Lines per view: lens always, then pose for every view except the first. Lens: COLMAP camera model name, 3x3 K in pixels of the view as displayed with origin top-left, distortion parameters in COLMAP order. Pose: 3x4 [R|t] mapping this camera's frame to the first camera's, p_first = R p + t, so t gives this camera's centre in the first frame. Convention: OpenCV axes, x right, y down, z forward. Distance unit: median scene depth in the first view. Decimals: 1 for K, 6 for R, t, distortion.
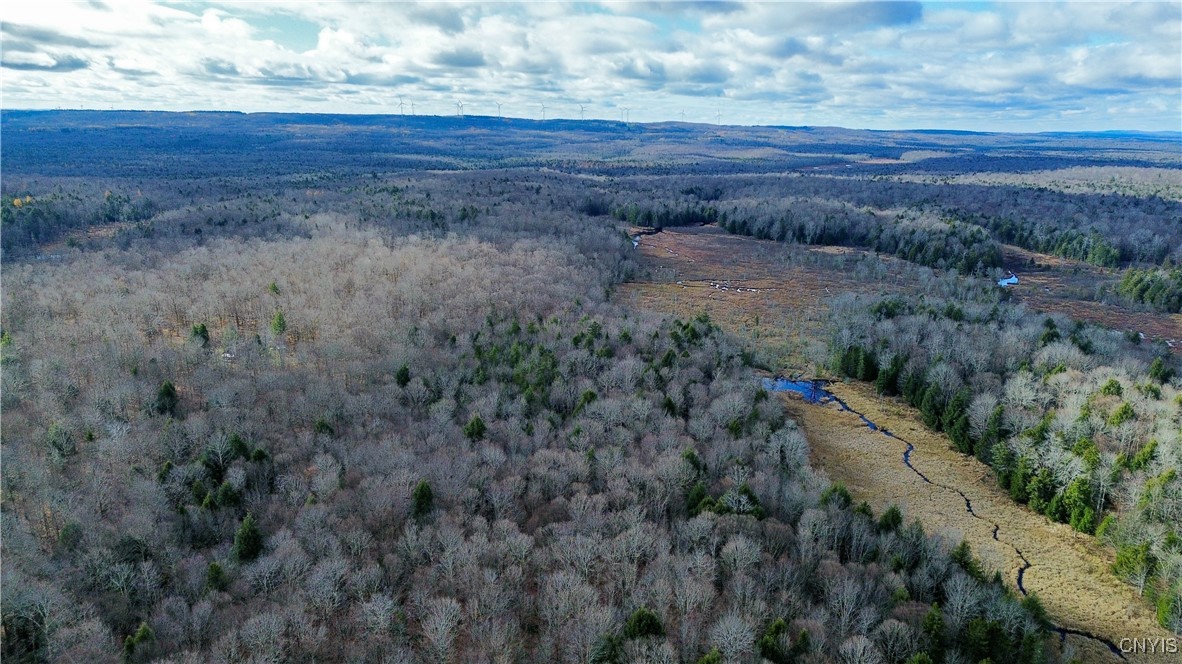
lens RADIAL K [[831.4, 0, 596.3], [0, 831.4, 325.7], [0, 0, 1]] dist [0.126157, -0.144071]
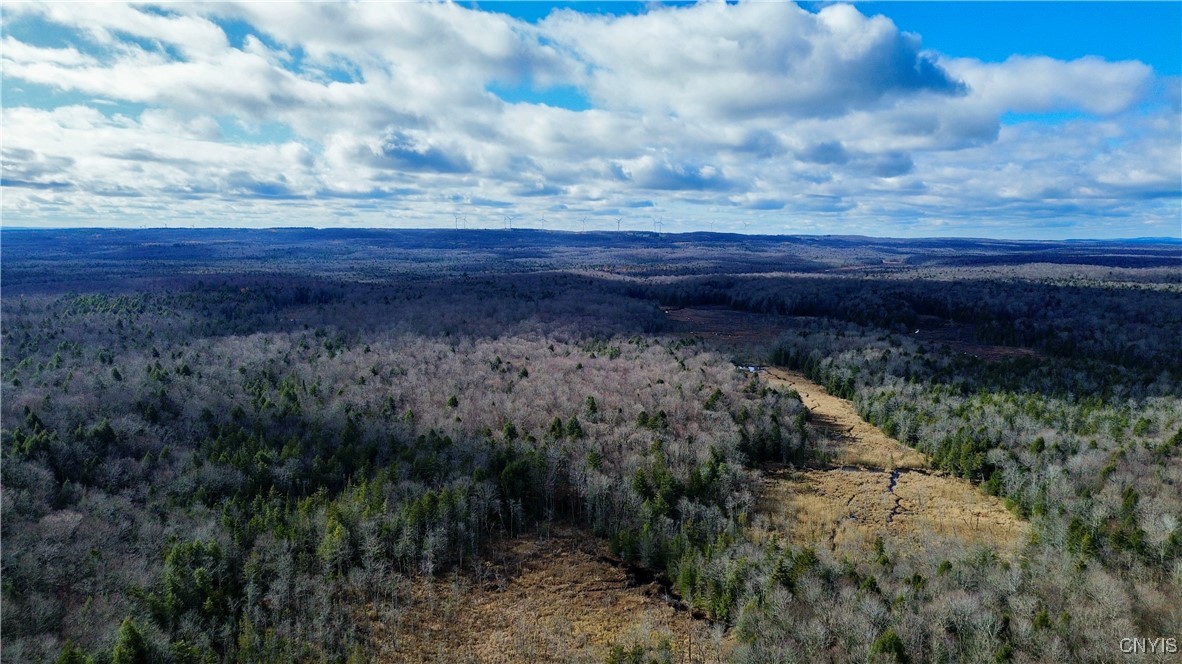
lens RADIAL K [[831.4, 0, 596.3], [0, 831.4, 325.7], [0, 0, 1]] dist [0.126157, -0.144071]
pose [[0.999147, -0.003787, -0.041130, -0.009064], [-0.001496, 0.991815, -0.127678, 0.090000], [0.041277, 0.127630, 0.990963, -0.361695]]
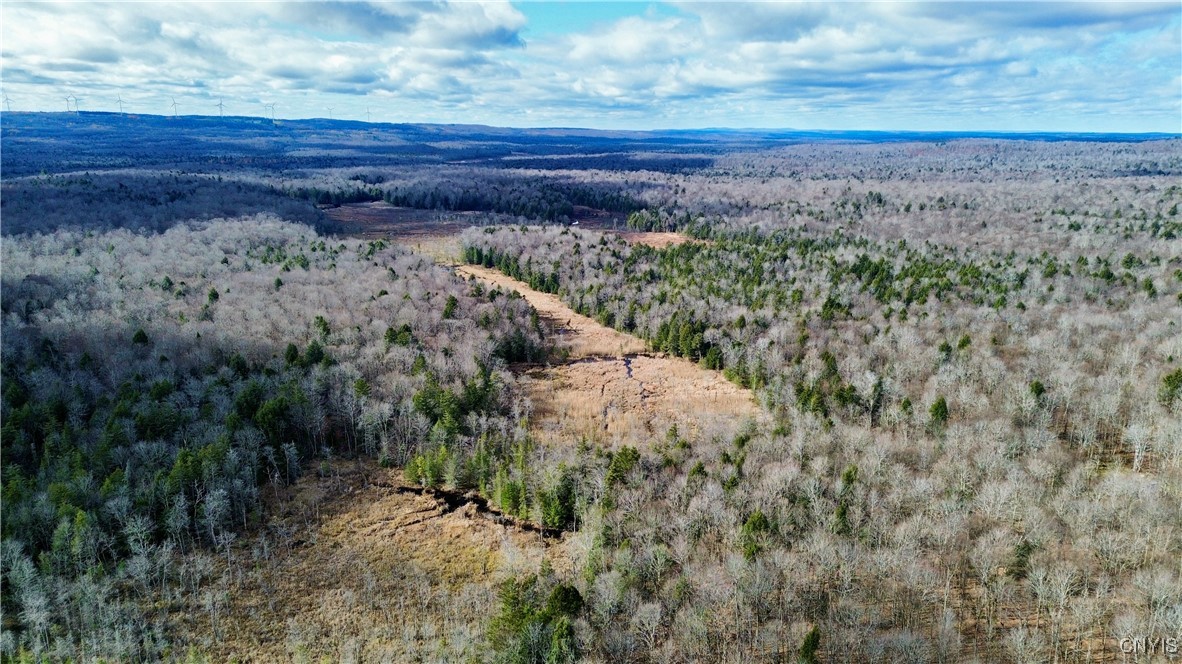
lens RADIAL K [[831.4, 0, 596.3], [0, 831.4, 325.7], [0, 0, 1]] dist [0.126157, -0.144071]
pose [[0.921301, -0.096776, 0.376614, -0.063259], [0.095860, 0.995169, 0.021221, 0.078945], [-0.376848, 0.016551, 0.926127, -0.342165]]
